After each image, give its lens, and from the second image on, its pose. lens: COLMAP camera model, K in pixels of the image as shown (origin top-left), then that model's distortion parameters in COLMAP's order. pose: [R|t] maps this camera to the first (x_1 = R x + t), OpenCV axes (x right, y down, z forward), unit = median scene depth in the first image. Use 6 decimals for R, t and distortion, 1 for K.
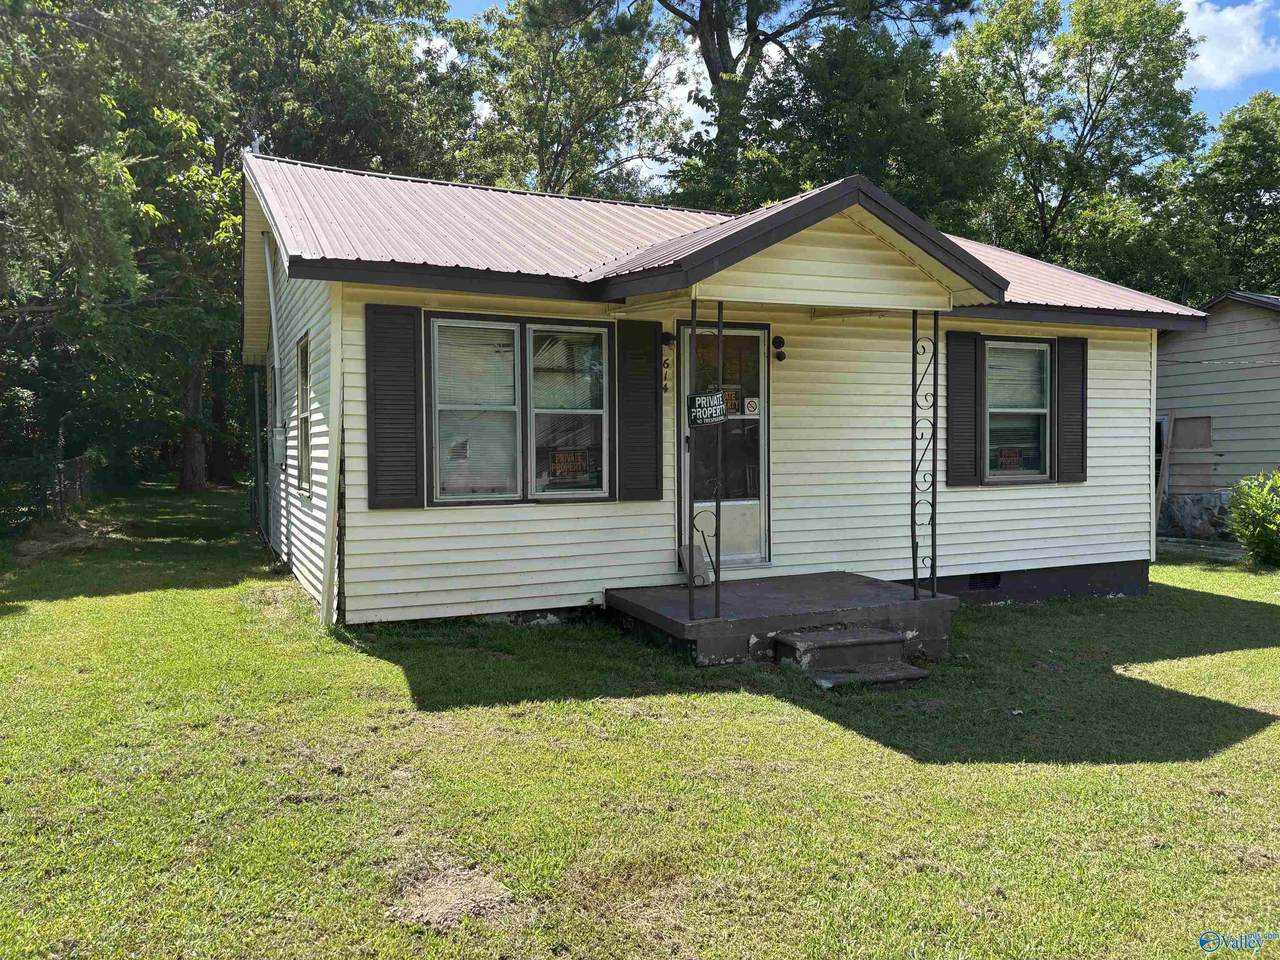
lens RADIAL K [[977.0, 0, 634.5], [0, 977.0, 484.3], [0, 0, 1]] dist [0.037893, -0.002876]
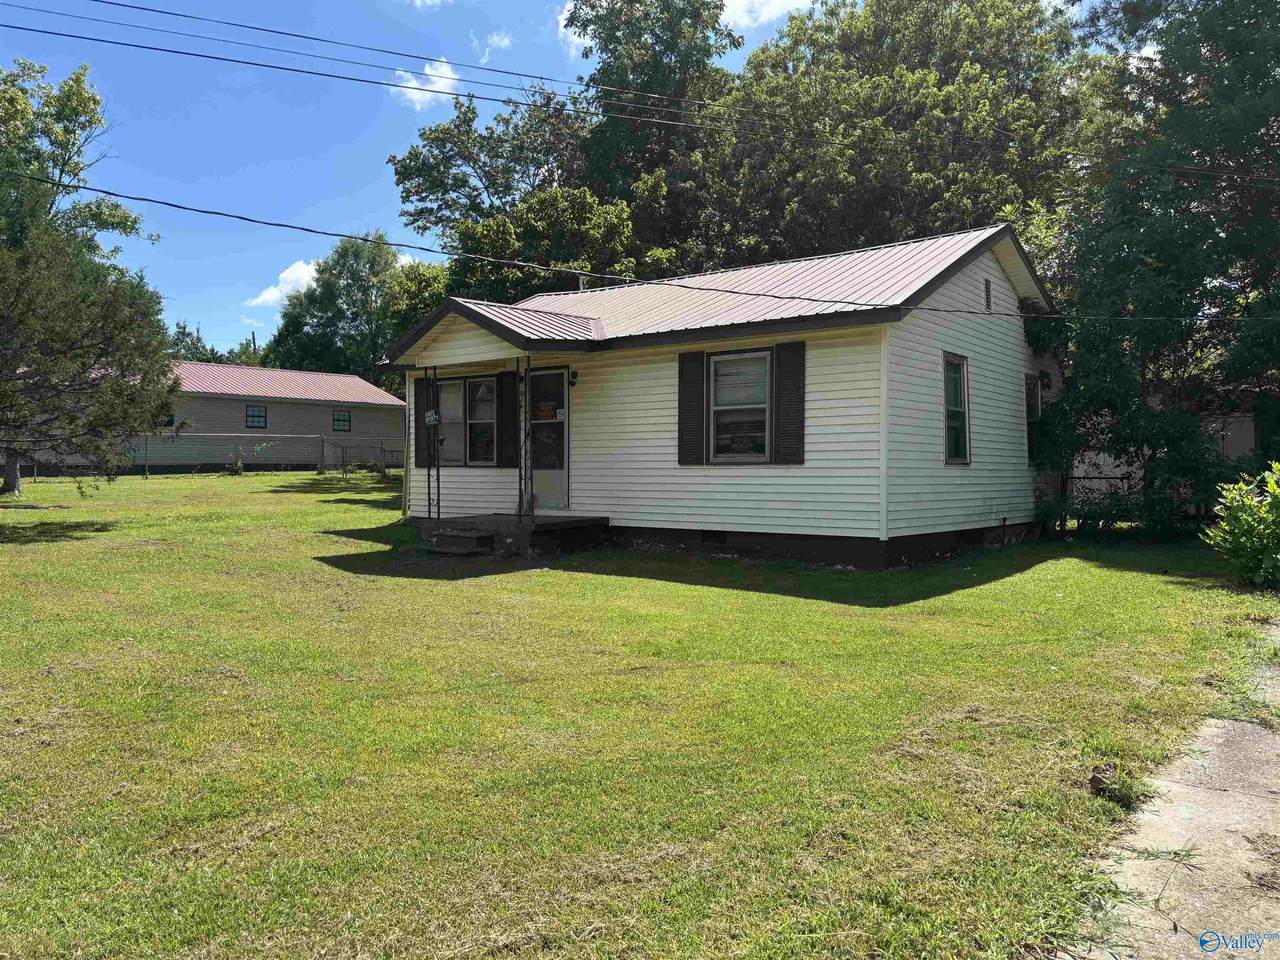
lens RADIAL K [[977.0, 0, 645.7], [0, 977.0, 479.5], [0, 0, 1]] dist [0.037893, -0.002876]
pose [[0.463187, 0.021267, -0.886005, 1.730386], [-0.031073, 0.999487, 0.007747, 0.015801], [0.885716, 0.023943, 0.463611, 0.358962]]
